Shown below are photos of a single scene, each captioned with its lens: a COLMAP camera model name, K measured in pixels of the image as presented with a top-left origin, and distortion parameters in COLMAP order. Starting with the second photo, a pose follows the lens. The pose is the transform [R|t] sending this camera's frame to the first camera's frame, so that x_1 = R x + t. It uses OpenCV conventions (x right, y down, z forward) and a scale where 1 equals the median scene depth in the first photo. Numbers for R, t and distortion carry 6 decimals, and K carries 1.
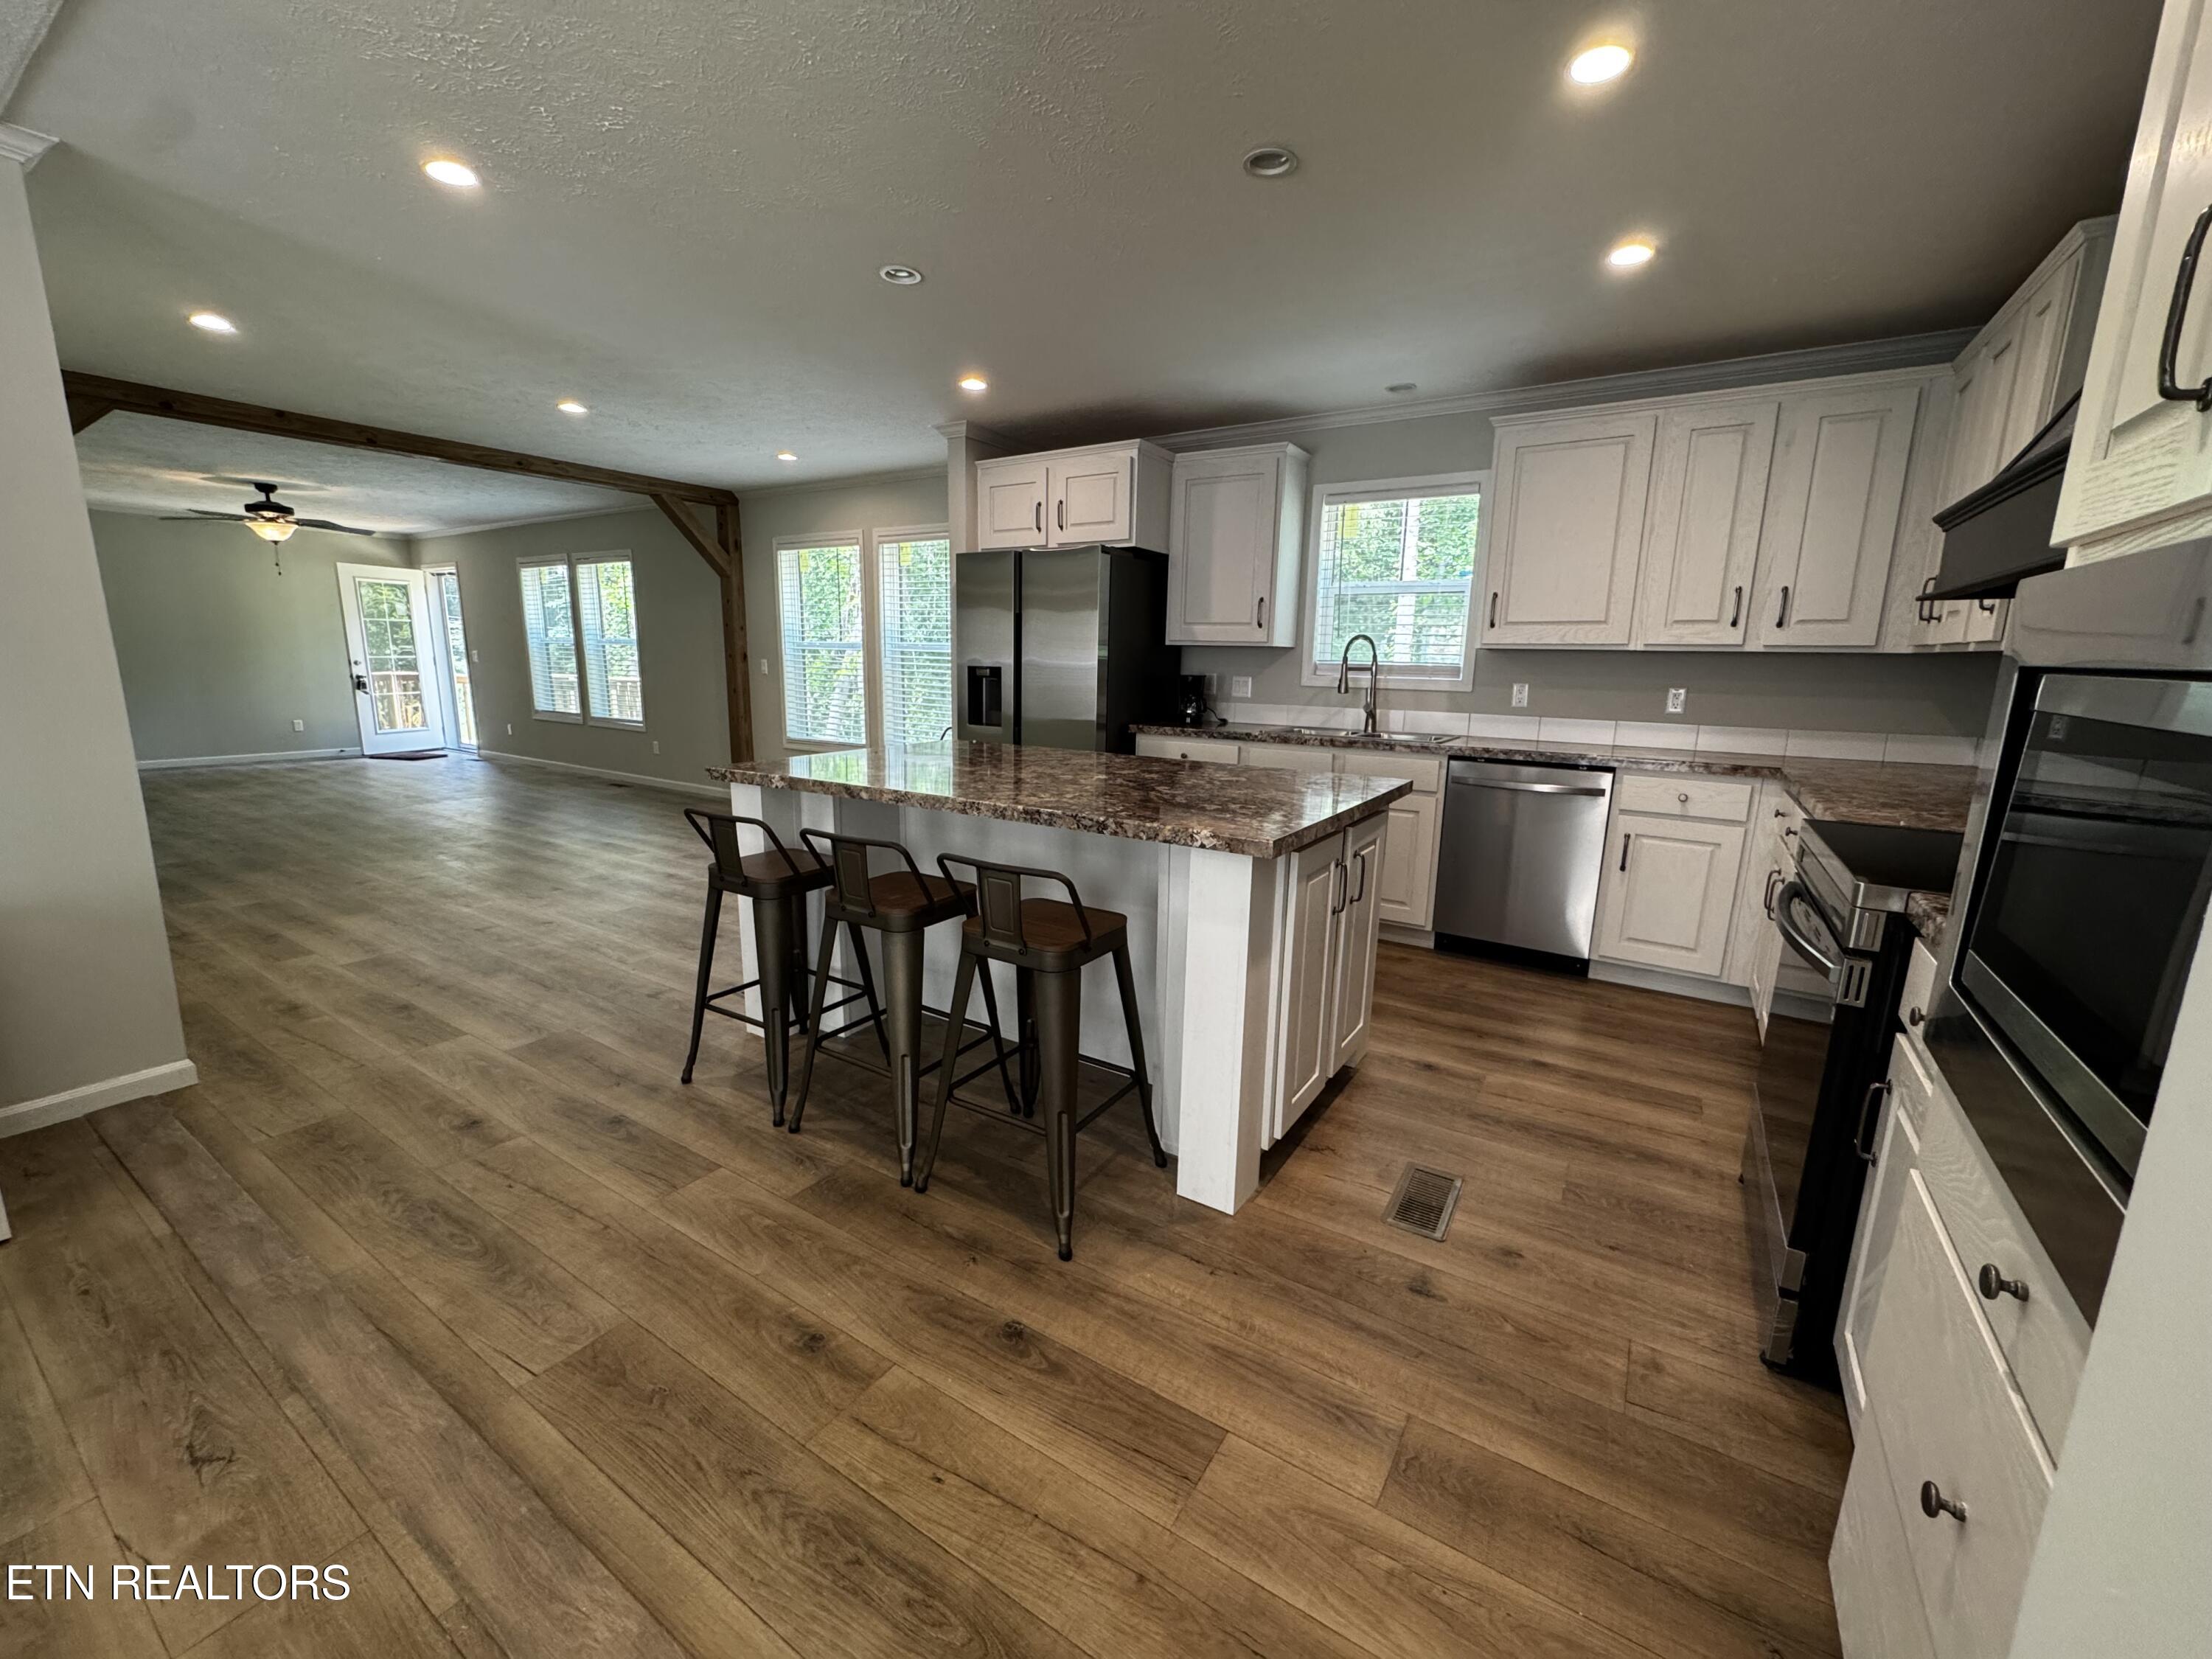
lens RADIAL K [[882.4, 0, 1104.0], [0, 882.4, 829.8], [0, 0, 1]] dist [-0.000432, -0.000392]
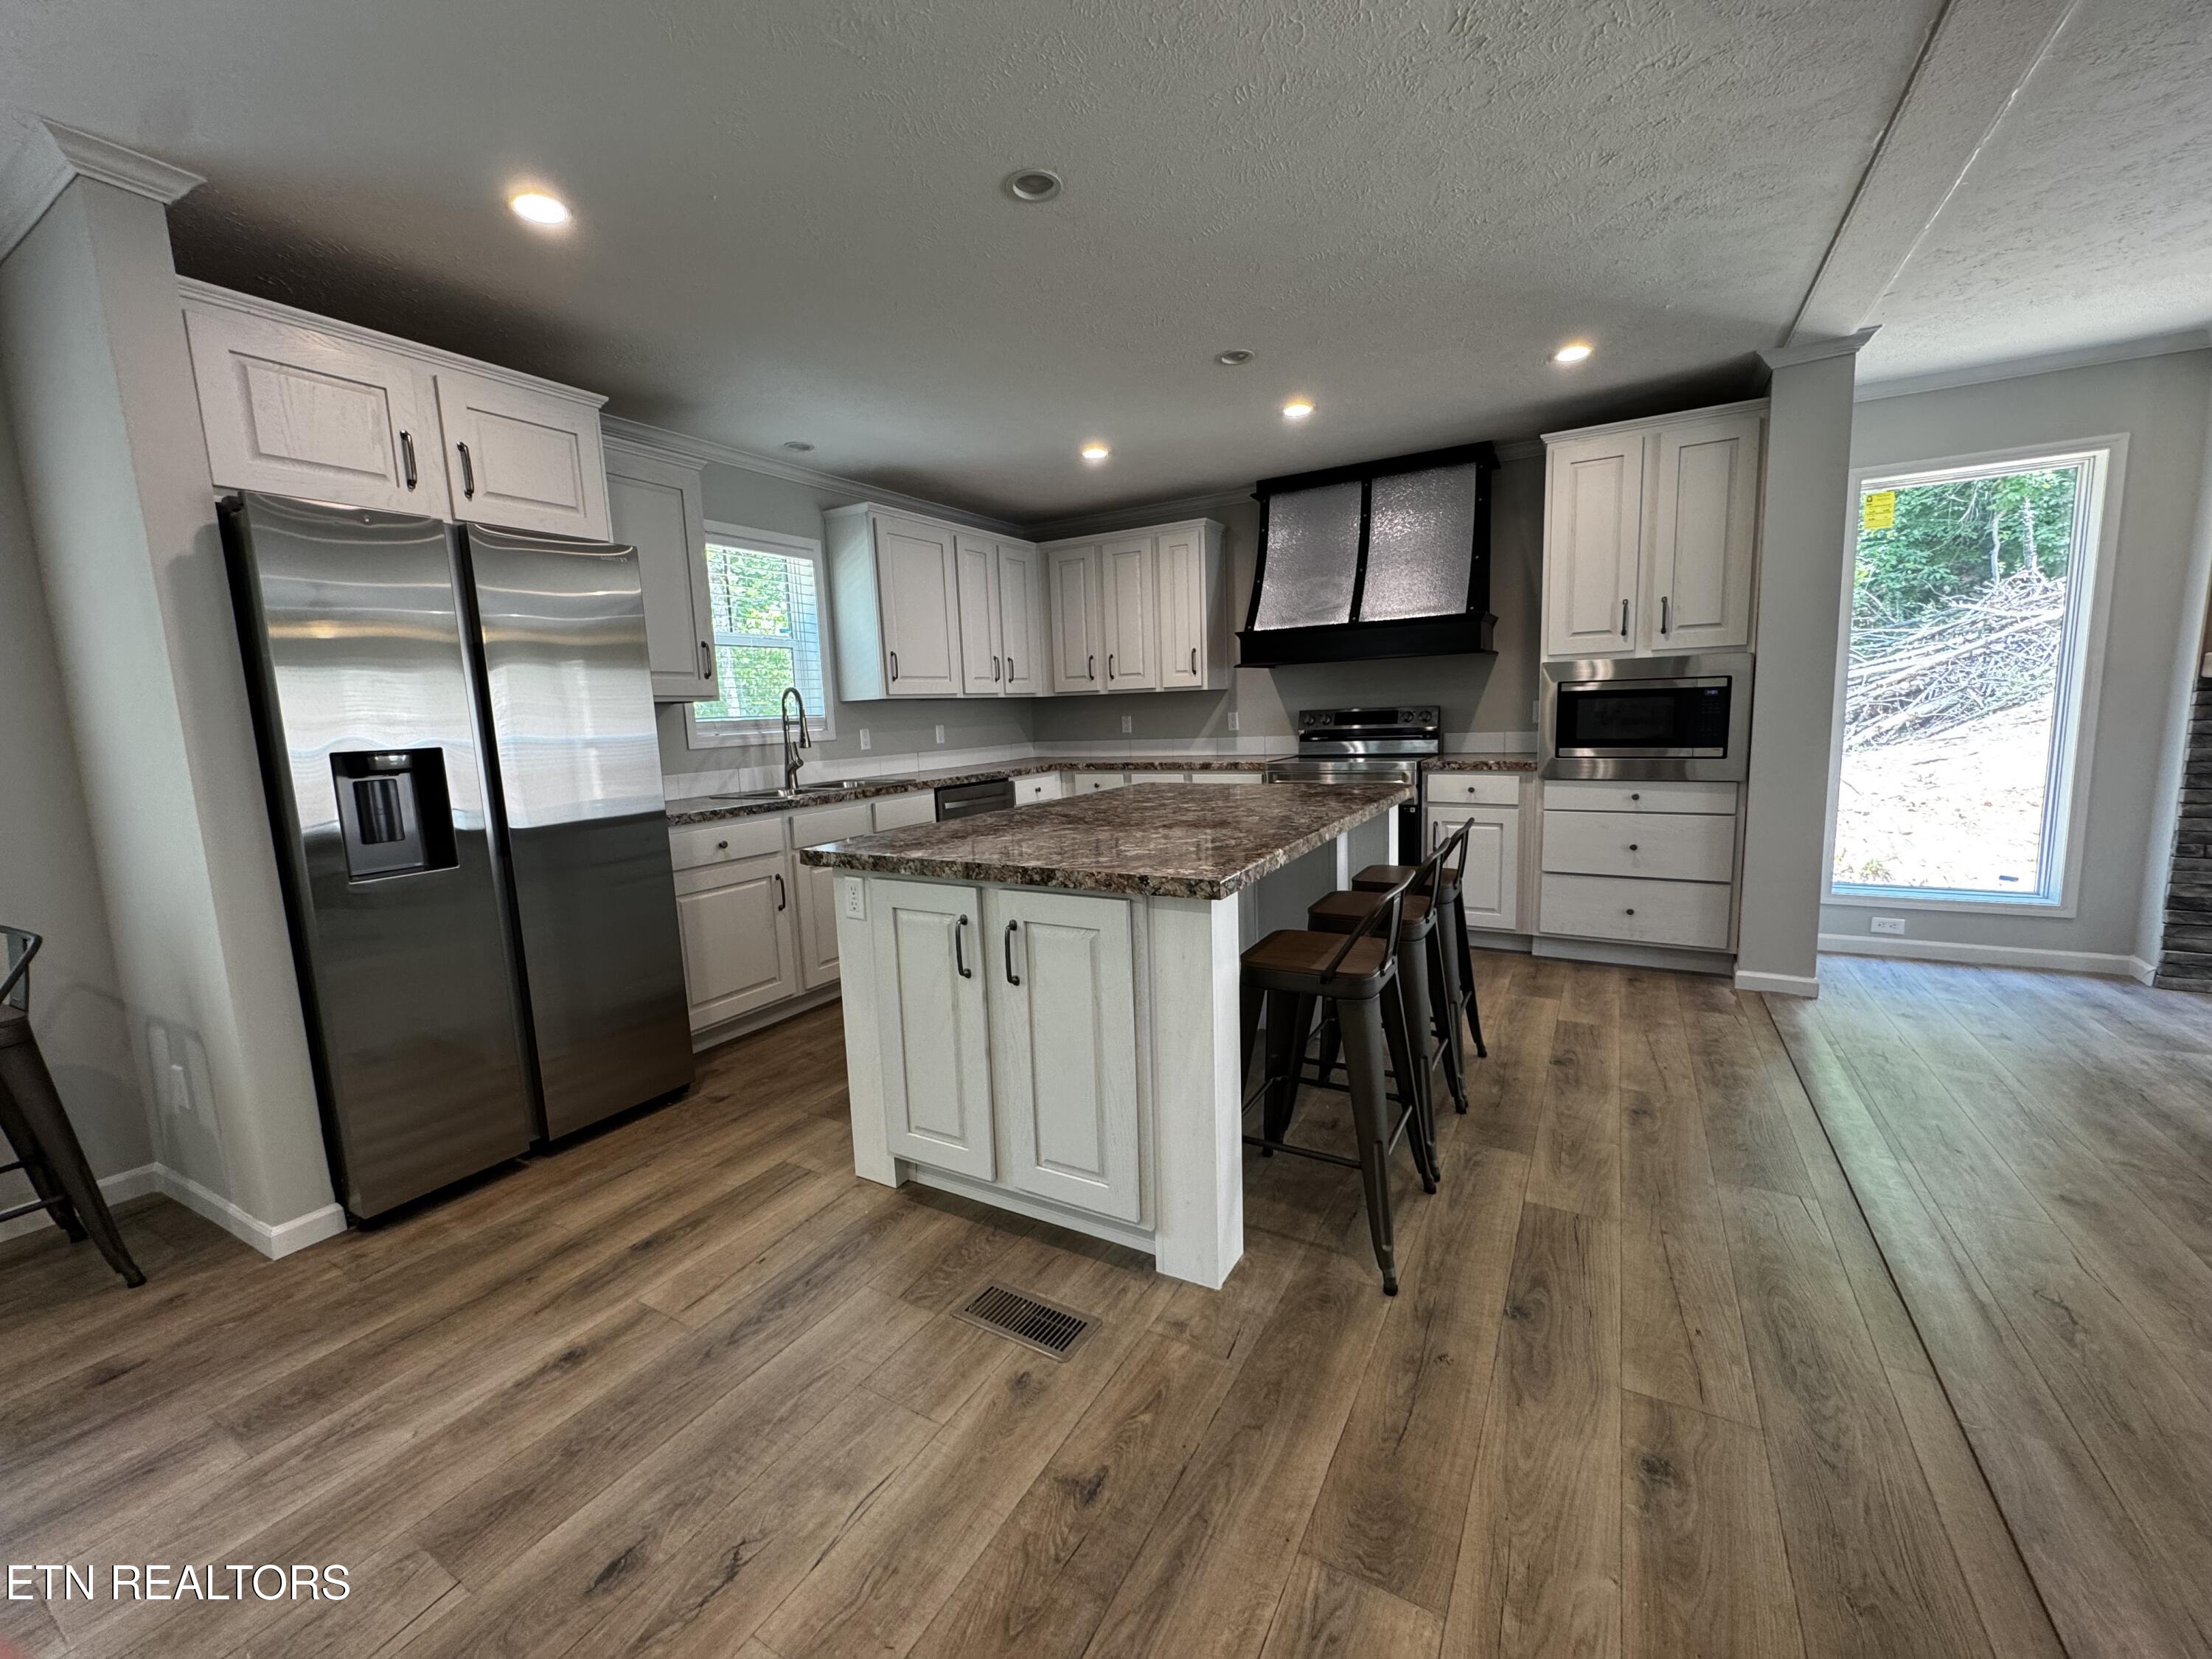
lens RADIAL K [[882.4, 0, 1104.1], [0, 882.4, 826.4], [0, 0, 1]] dist [-0.000432, -0.000392]
pose [[-0.048137, -0.146537, 0.988033, -0.854813], [0.231544, 0.960598, 0.153749, -0.179300], [-0.971633, 0.236174, -0.012311, 0.887305]]
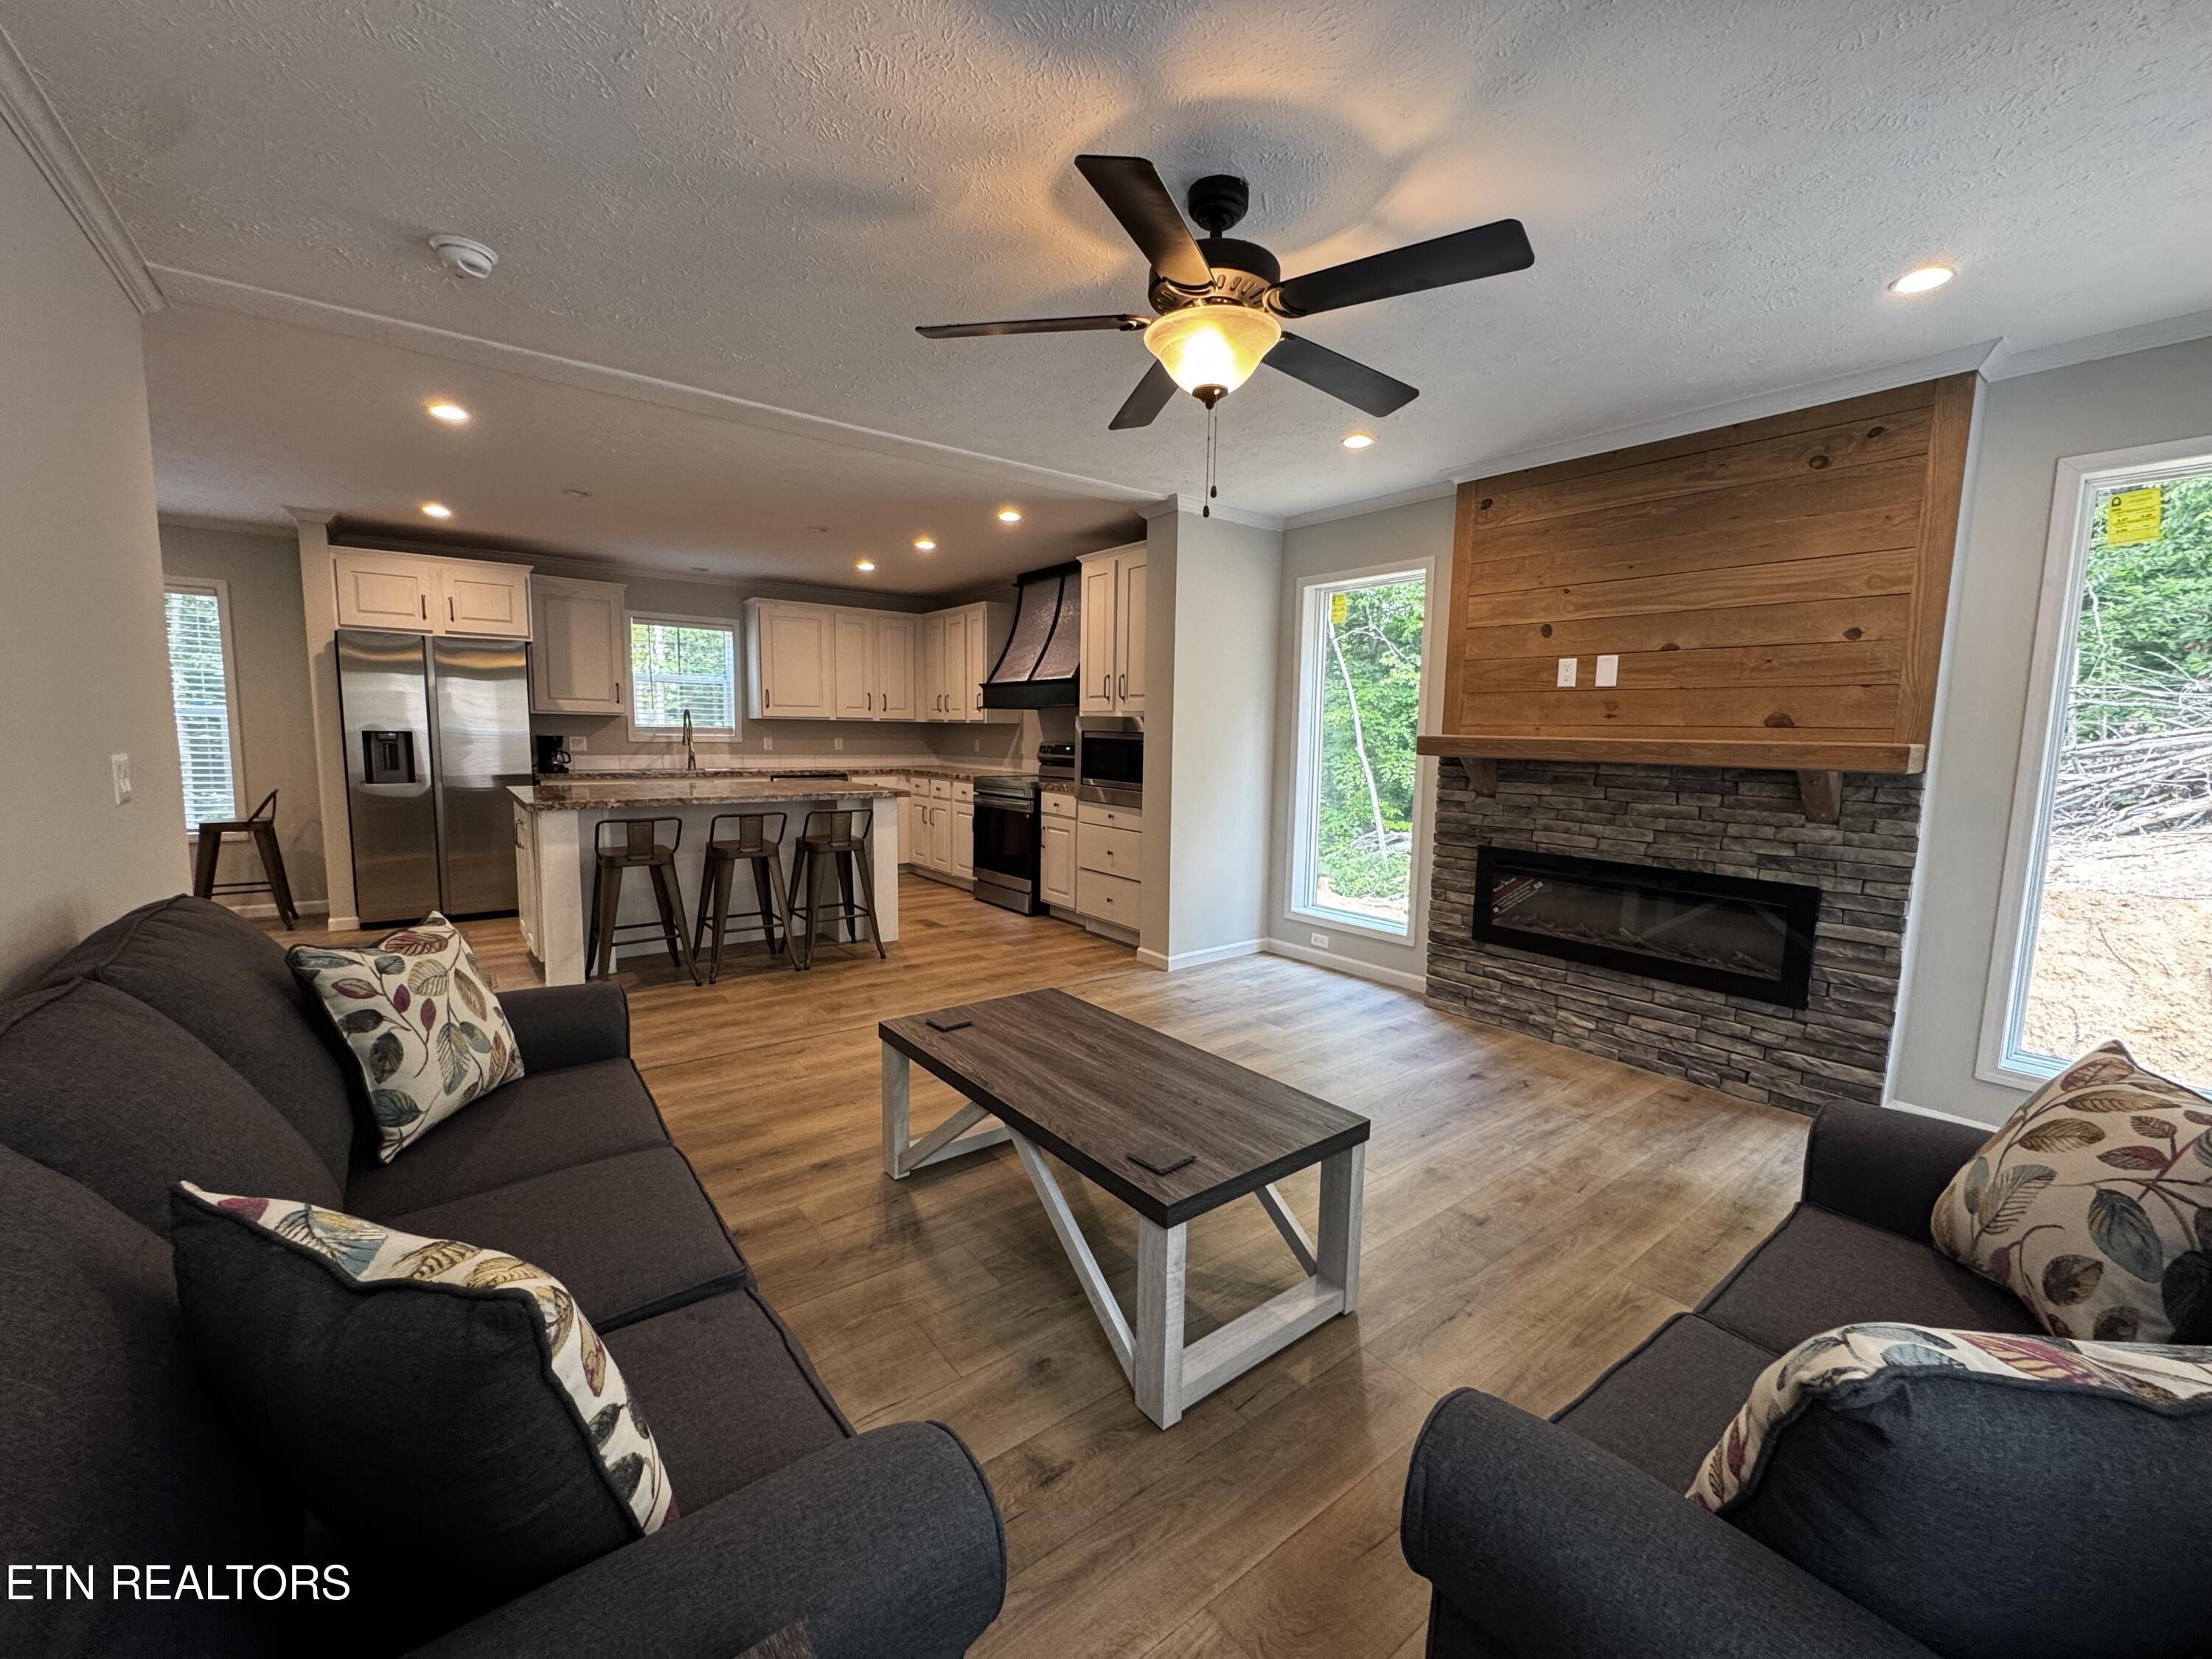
lens RADIAL K [[882.4, 0, 1099.3], [0, 882.4, 831.5], [0, 0, 1]] dist [-0.000432, -0.000392]
pose [[0.344394, -0.116202, 0.931606, -1.220421], [0.172115, 0.983307, 0.059023, 0.043148], [-0.922913, 0.140016, 0.358645, -0.313307]]
